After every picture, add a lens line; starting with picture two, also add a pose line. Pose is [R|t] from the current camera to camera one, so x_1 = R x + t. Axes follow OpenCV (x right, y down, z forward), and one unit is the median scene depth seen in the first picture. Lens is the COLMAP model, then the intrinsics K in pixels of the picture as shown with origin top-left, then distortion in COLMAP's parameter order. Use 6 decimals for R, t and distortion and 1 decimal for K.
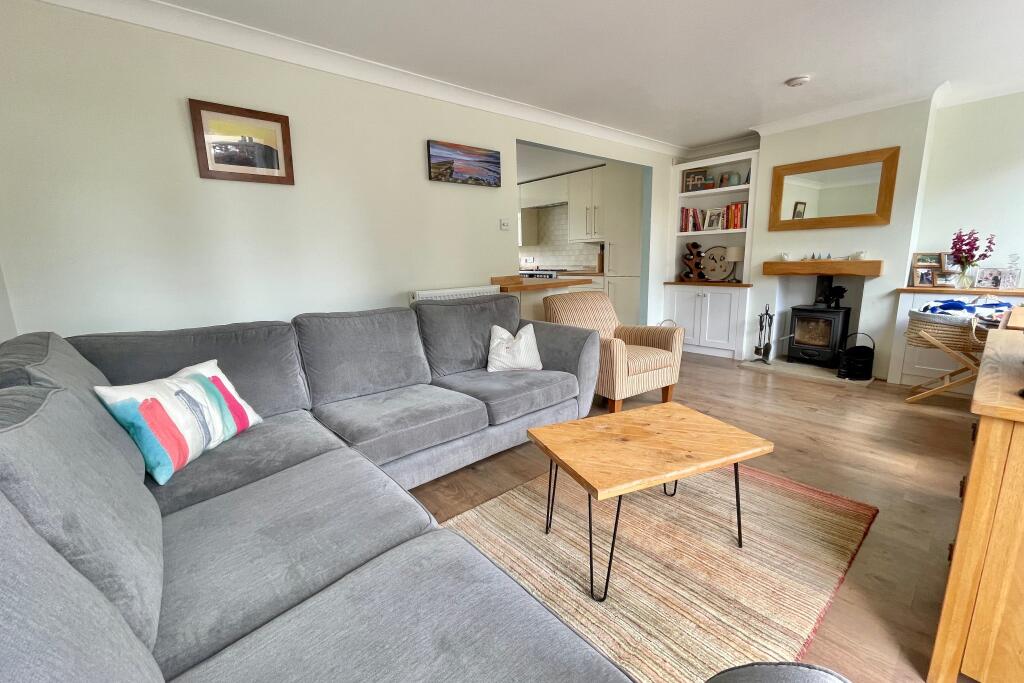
lens RADIAL K [[414.1, 0, 513.9], [0, 414.1, 340.4], [0, 0, 1]] dist [-0.000859, -0.000698]
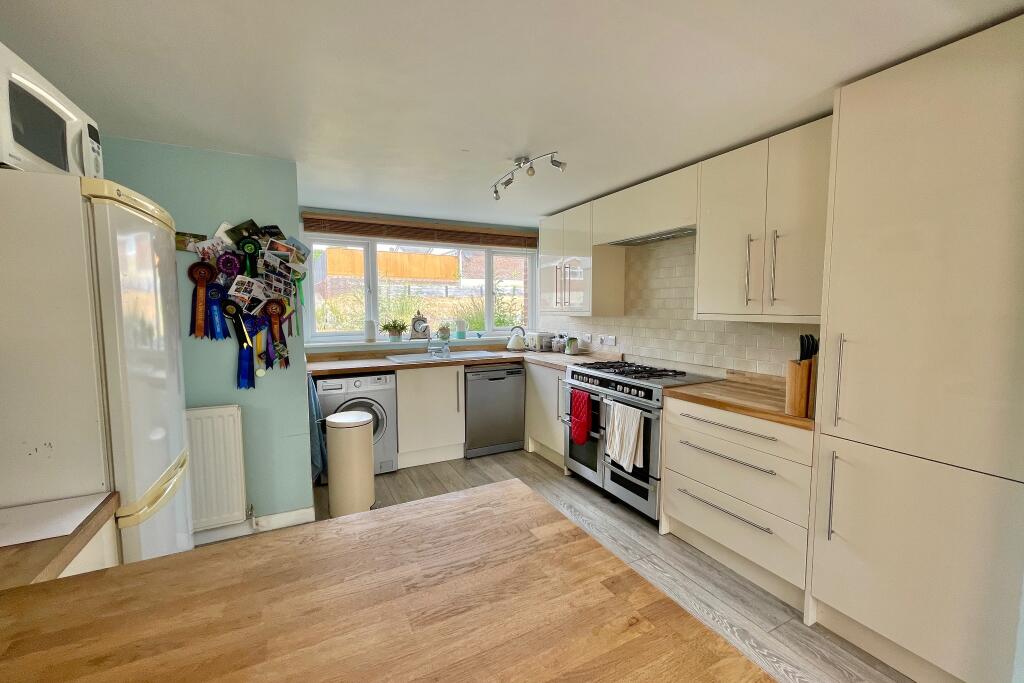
lens RADIAL K [[414.1, 0, 513.9], [0, 414.1, 340.4], [0, 0, 1]] dist [-0.000859, -0.000698]
pose [[0.973259, 0.045564, -0.225147, 0.043616], [-0.069284, 0.992712, -0.098602, -0.147983], [0.219013, 0.111564, 0.969323, 0.507849]]
